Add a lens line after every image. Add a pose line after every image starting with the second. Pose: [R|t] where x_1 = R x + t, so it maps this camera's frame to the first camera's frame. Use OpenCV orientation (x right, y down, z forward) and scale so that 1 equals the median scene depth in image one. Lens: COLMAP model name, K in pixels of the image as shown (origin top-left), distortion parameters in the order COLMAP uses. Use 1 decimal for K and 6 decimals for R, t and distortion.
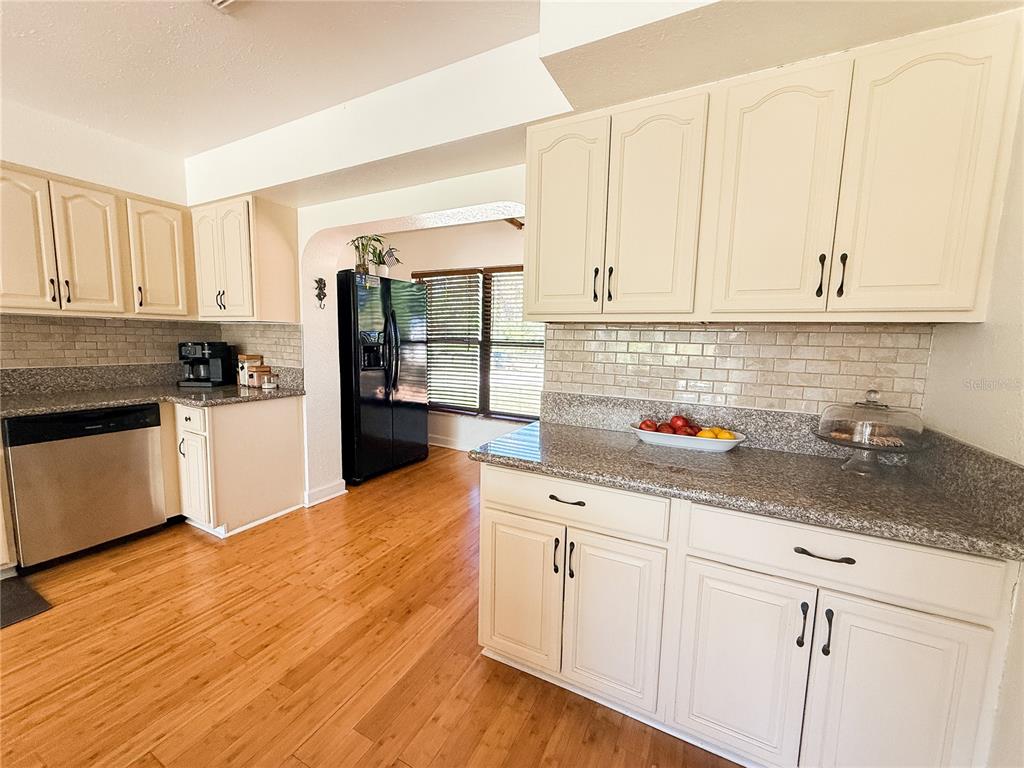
lens RADIAL K [[410.4, 0, 509.0], [0, 410.4, 384.6], [0, 0, 1]] dist [0.002205, 0.000050]
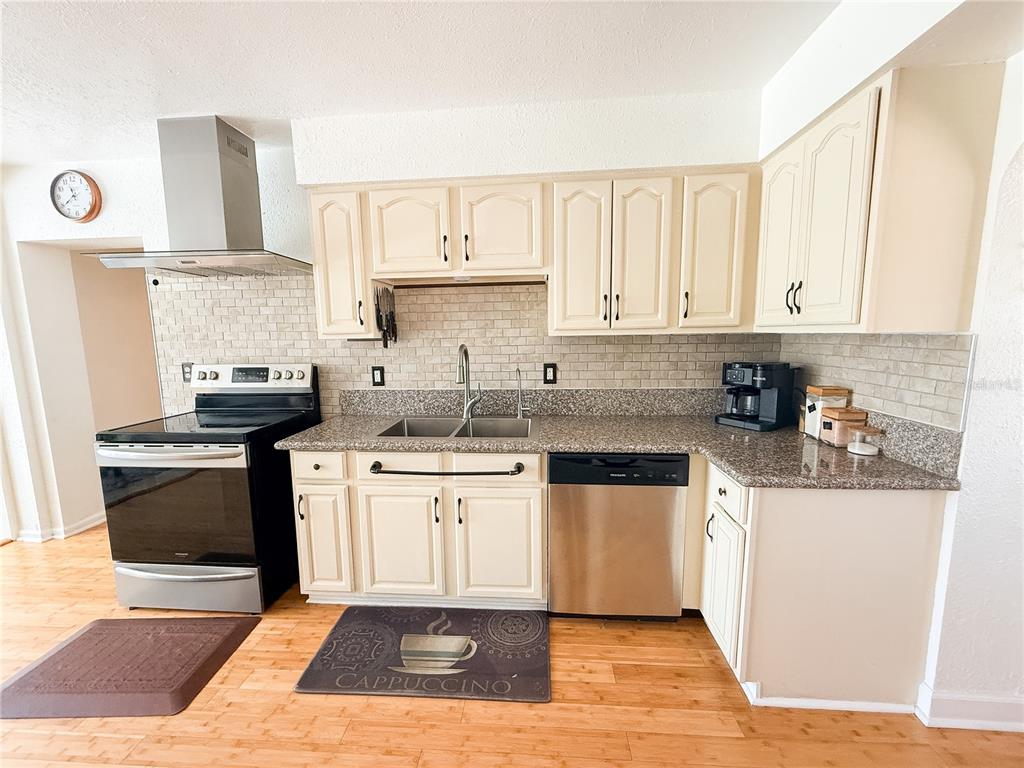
lens RADIAL K [[410.4, 0, 509.0], [0, 410.4, 384.6], [0, 0, 1]] dist [0.002205, 0.000050]
pose [[0.400896, 0.085963, -0.912082, -0.291707], [-0.078790, 0.995134, 0.059159, -0.078574], [0.912729, 0.048146, 0.405718, 0.361669]]
